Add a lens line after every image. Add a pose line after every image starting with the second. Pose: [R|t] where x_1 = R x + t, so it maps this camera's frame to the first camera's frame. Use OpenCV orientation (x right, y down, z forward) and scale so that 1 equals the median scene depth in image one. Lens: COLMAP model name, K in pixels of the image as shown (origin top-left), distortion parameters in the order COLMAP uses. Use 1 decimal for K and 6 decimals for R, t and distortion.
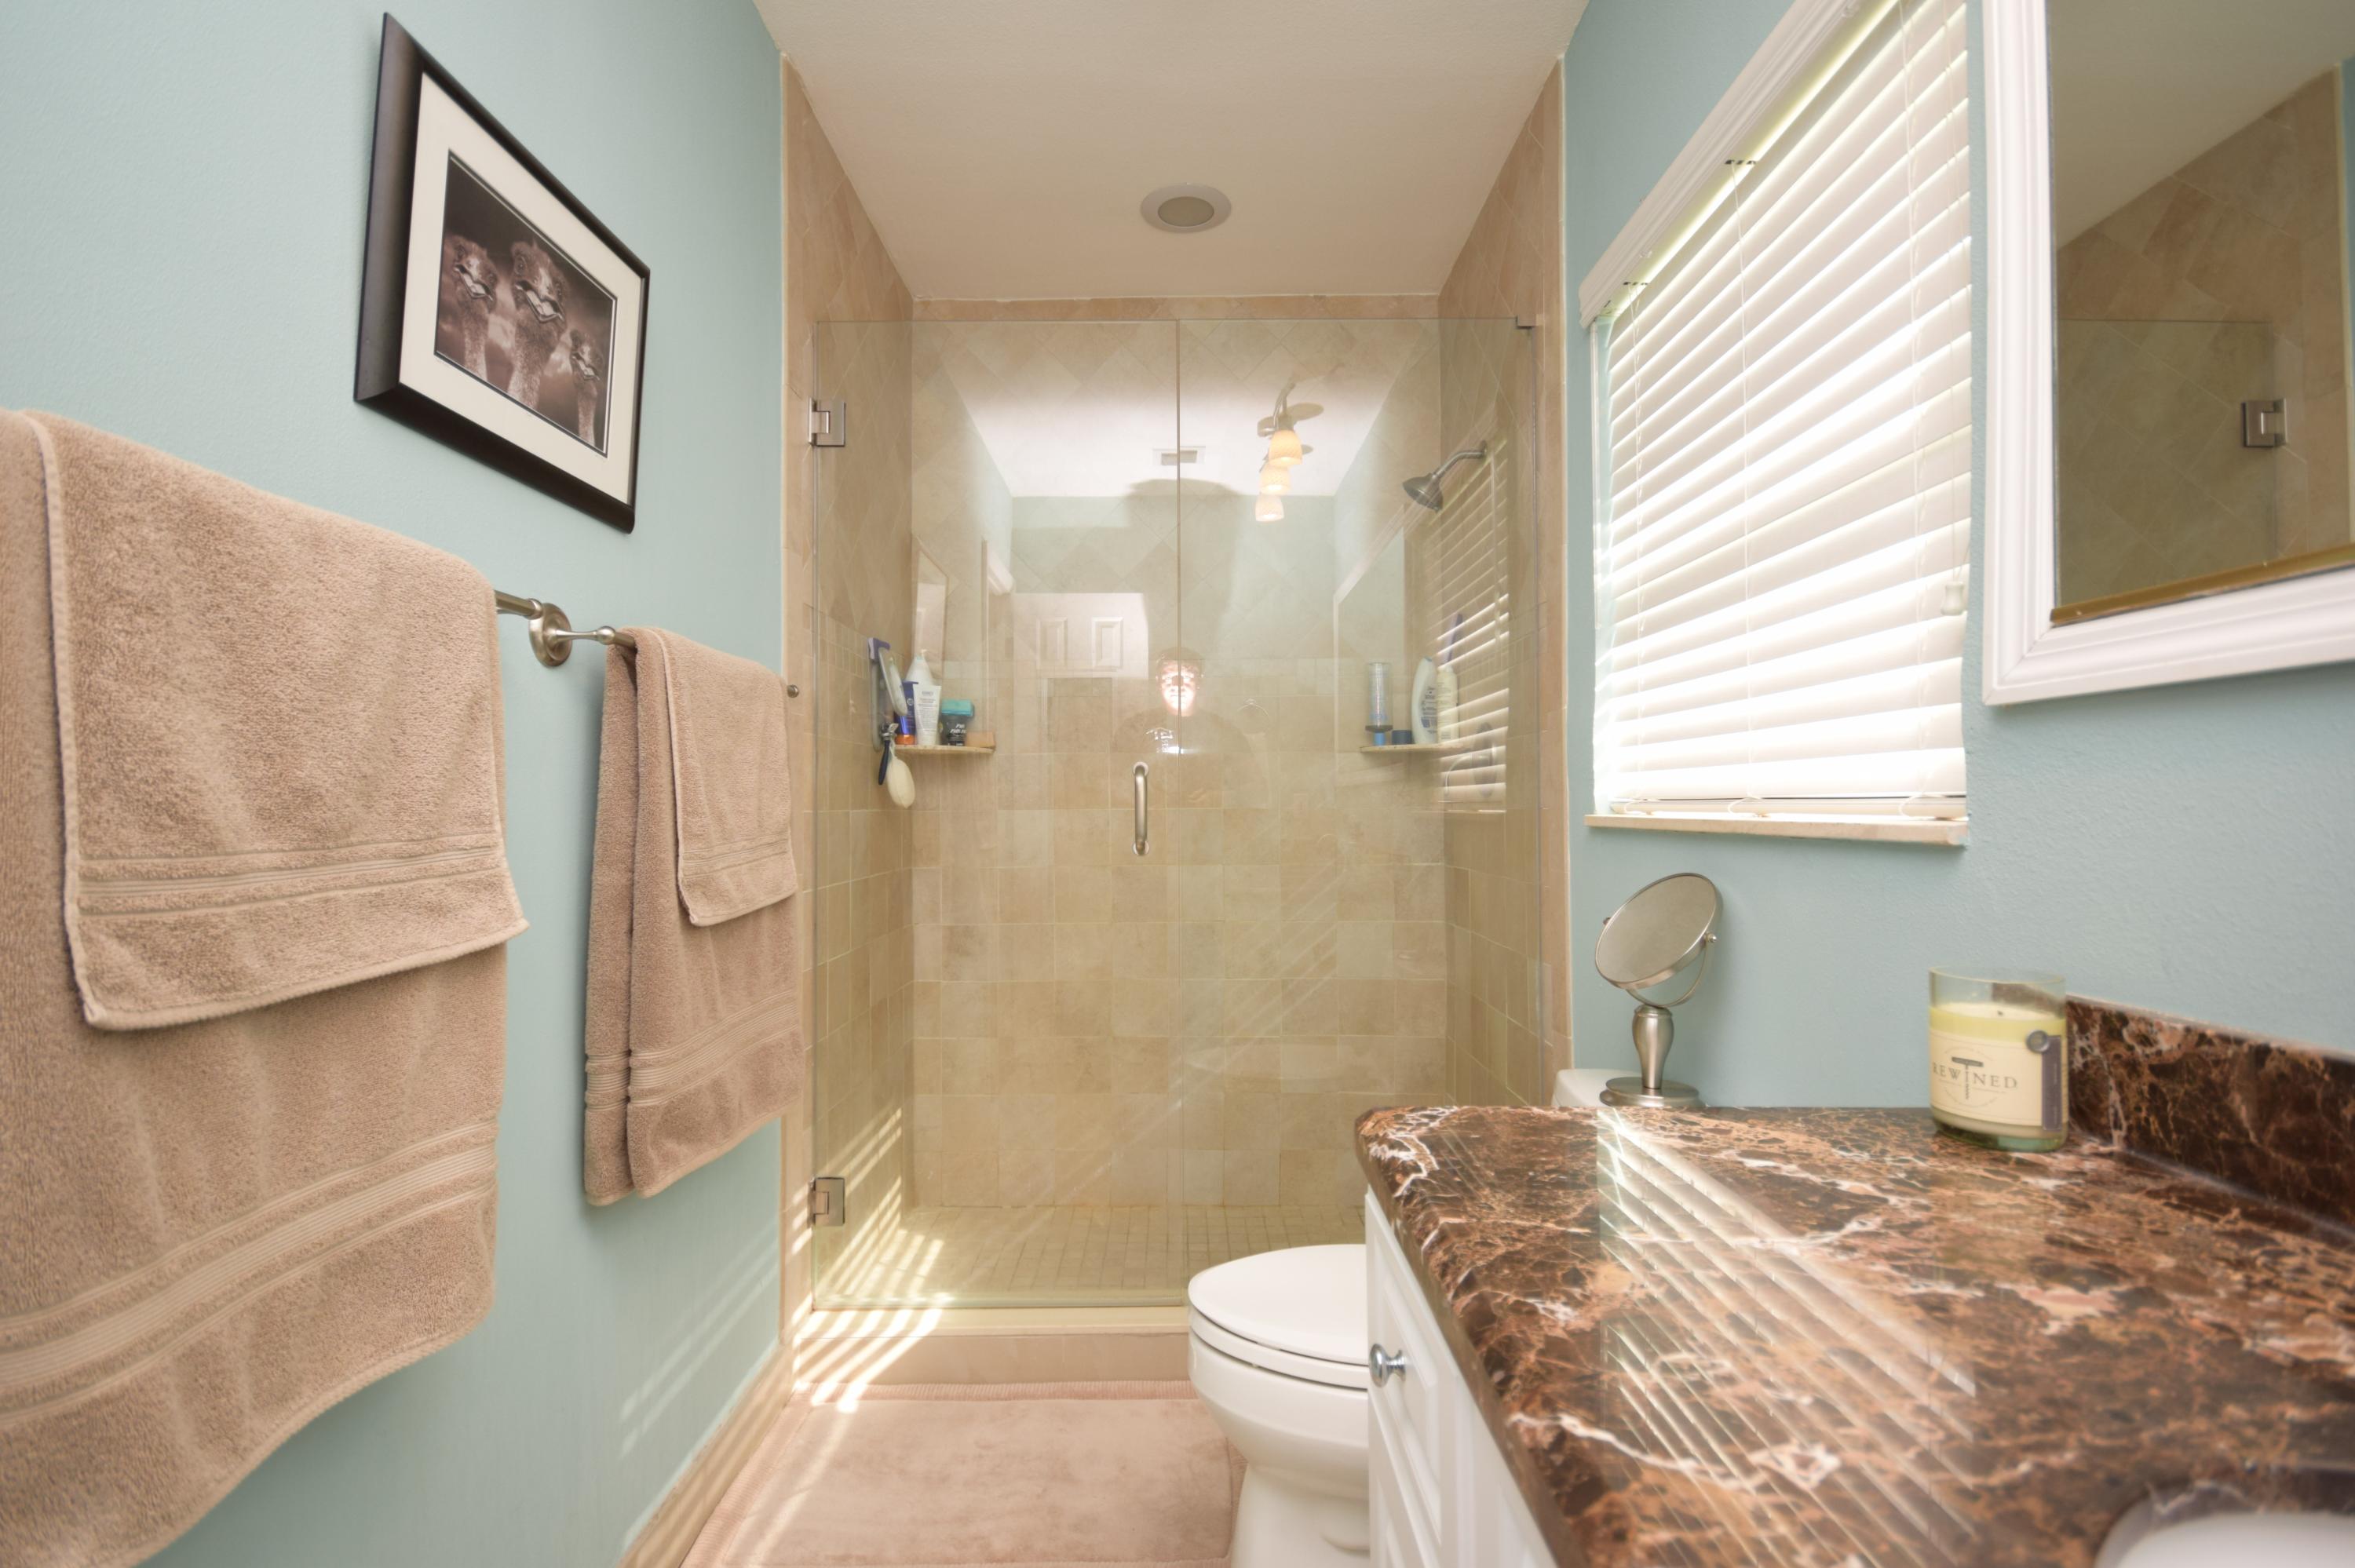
lens RADIAL K [[1087.9, 0, 1177.5], [0, 1087.9, 784.0], [0, 0, 1]] dist [0.007179, -0.001009]
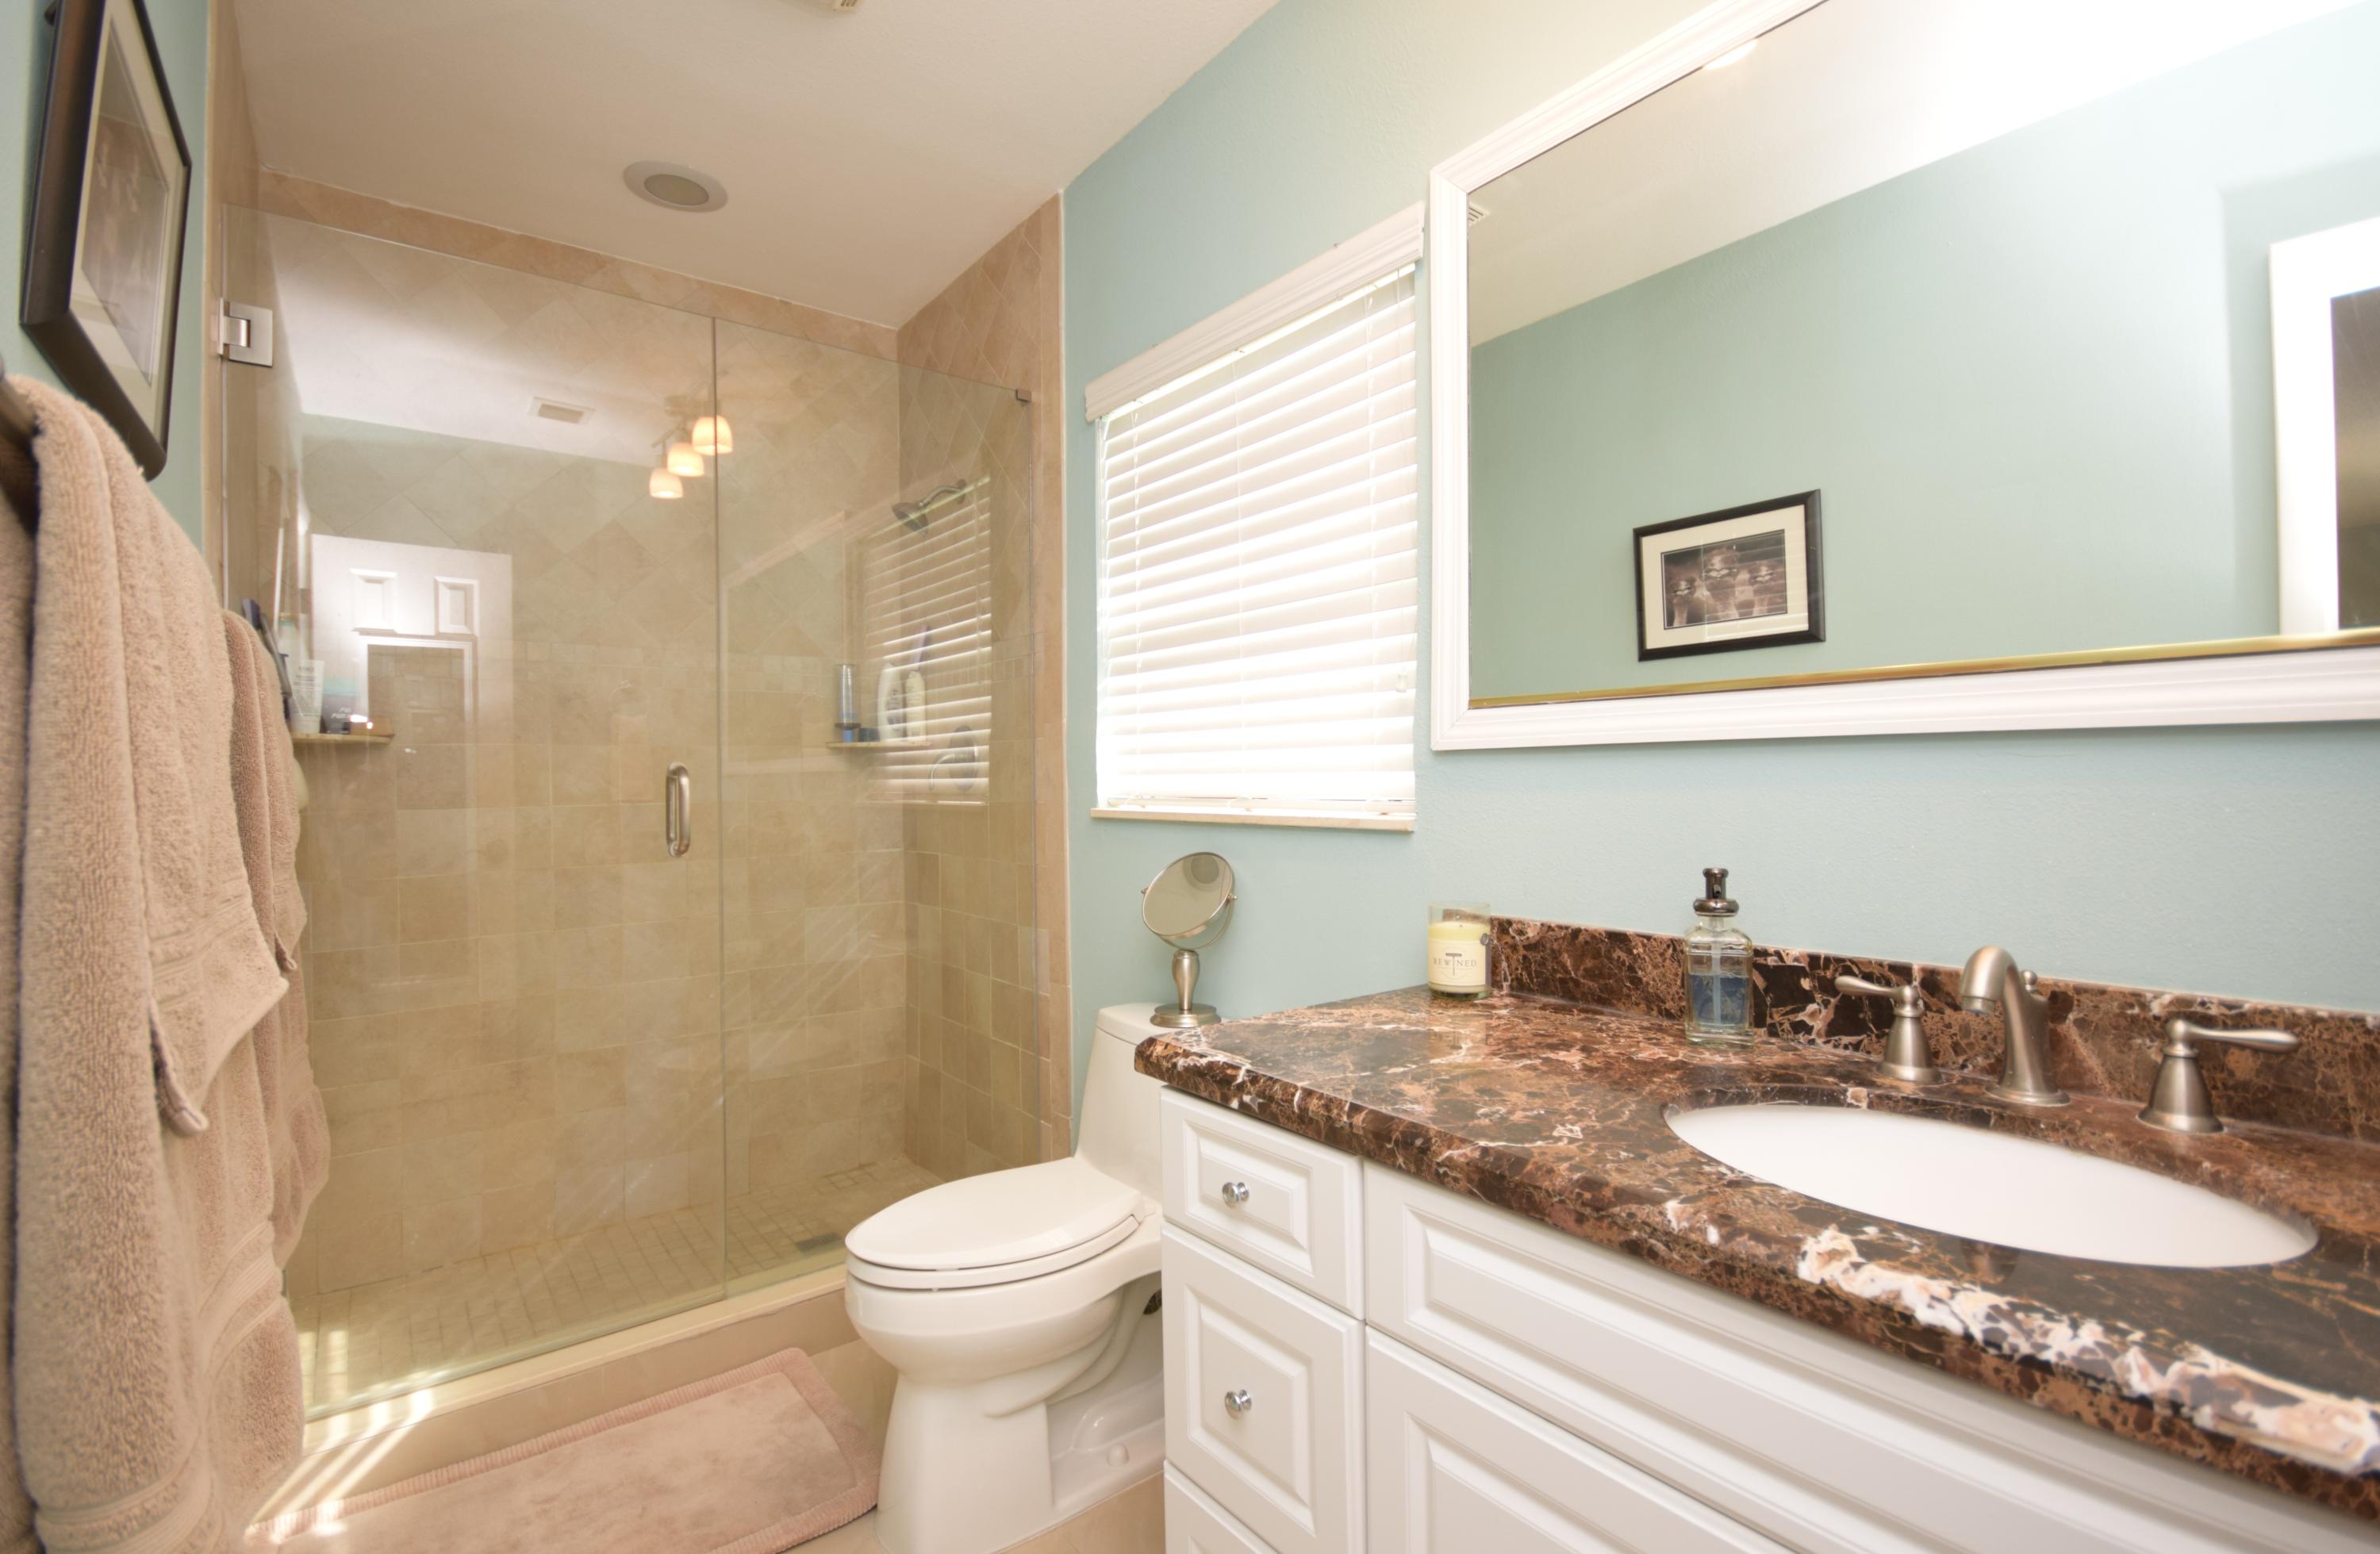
lens RADIAL K [[1057.2, 0, 1190.0], [0, 1057.2, 777.0], [0, 0, 1]] dist [0.000030, -0.000267]
pose [[0.792042, -0.003399, 0.610457, -0.299327], [-0.004865, 0.999918, 0.011880, -0.024214], [-0.610447, -0.012379, 0.791960, -0.045071]]
